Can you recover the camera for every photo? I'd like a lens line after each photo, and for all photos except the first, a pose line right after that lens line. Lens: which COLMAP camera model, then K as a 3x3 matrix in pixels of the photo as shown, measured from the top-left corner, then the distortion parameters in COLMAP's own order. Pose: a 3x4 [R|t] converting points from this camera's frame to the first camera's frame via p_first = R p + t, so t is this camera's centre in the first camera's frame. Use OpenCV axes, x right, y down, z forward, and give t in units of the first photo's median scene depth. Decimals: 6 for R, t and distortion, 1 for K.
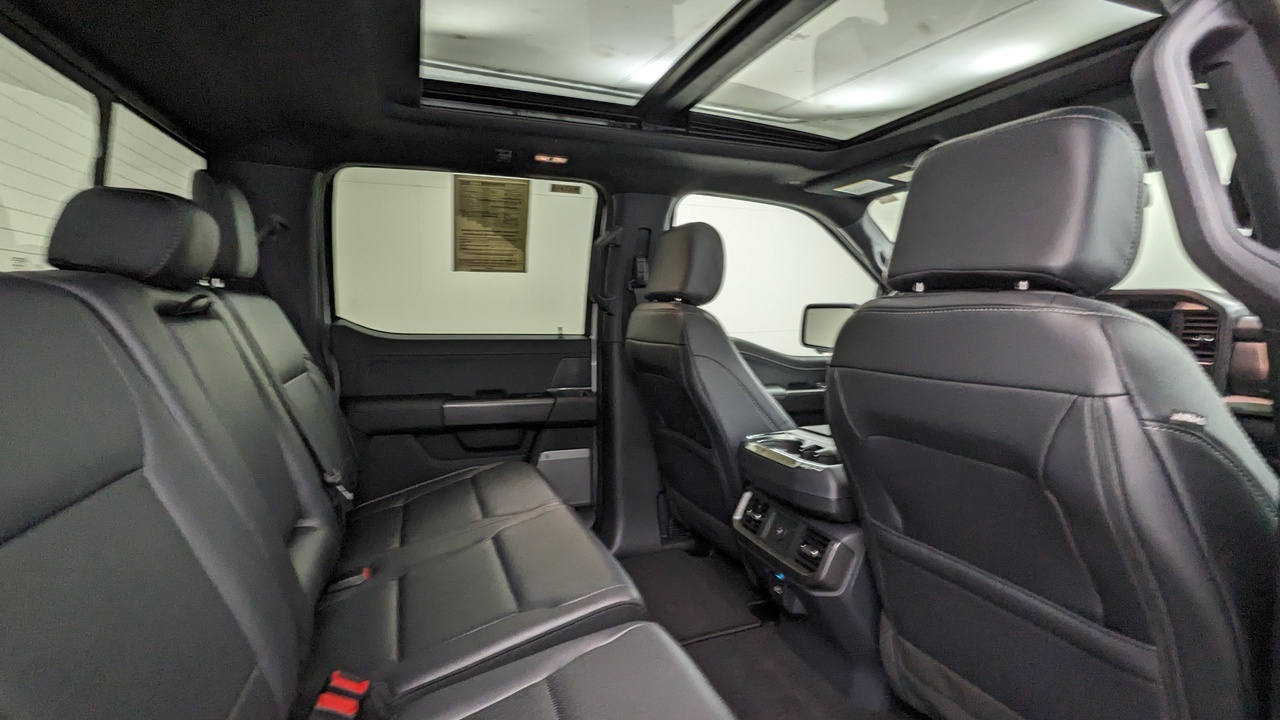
lens RADIAL K [[618.1, 0, 660.1], [0, 618.1, 366.3], [0, 0, 1]] dist [-0.000365, 0.001928]
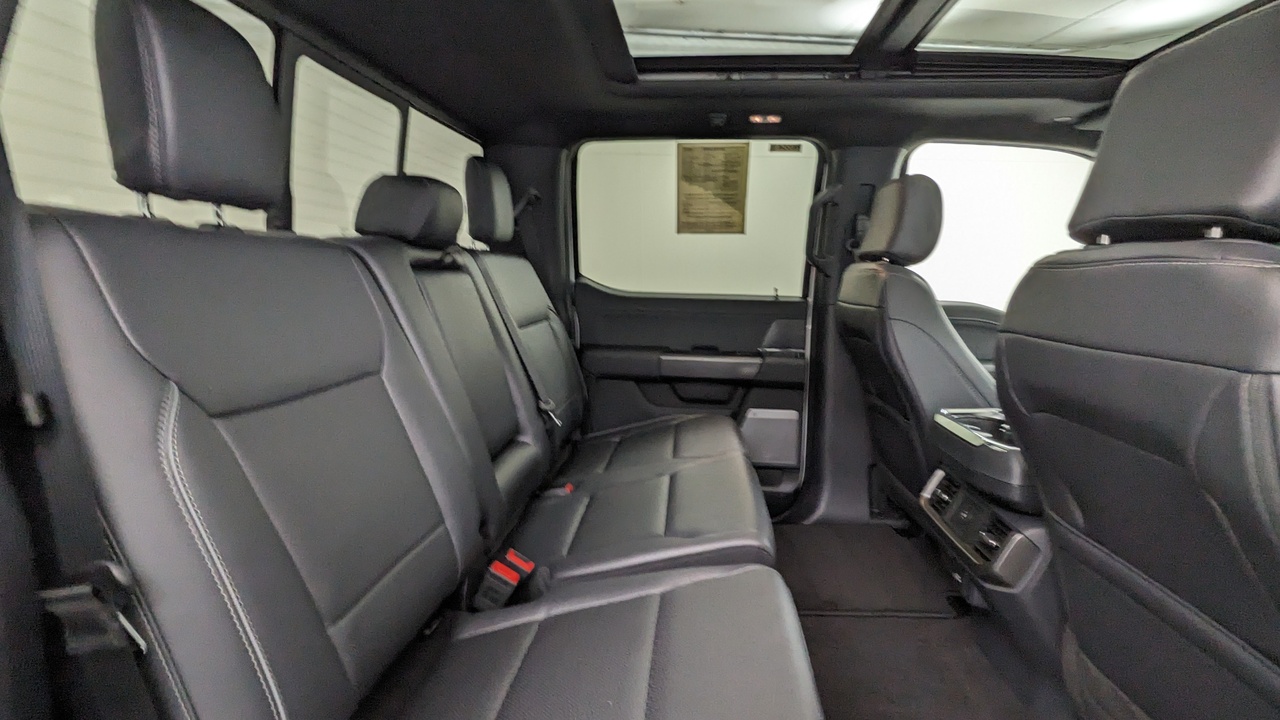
lens RADIAL K [[618.1, 0, 645.2], [0, 618.1, 364.8], [0, 0, 1]] dist [-0.000365, 0.001928]
pose [[0.903362, 0.071128, -0.422940, 0.131506], [-0.048011, 0.996725, 0.065078, 0.009449], [0.426184, -0.038483, 0.903818, -0.011925]]
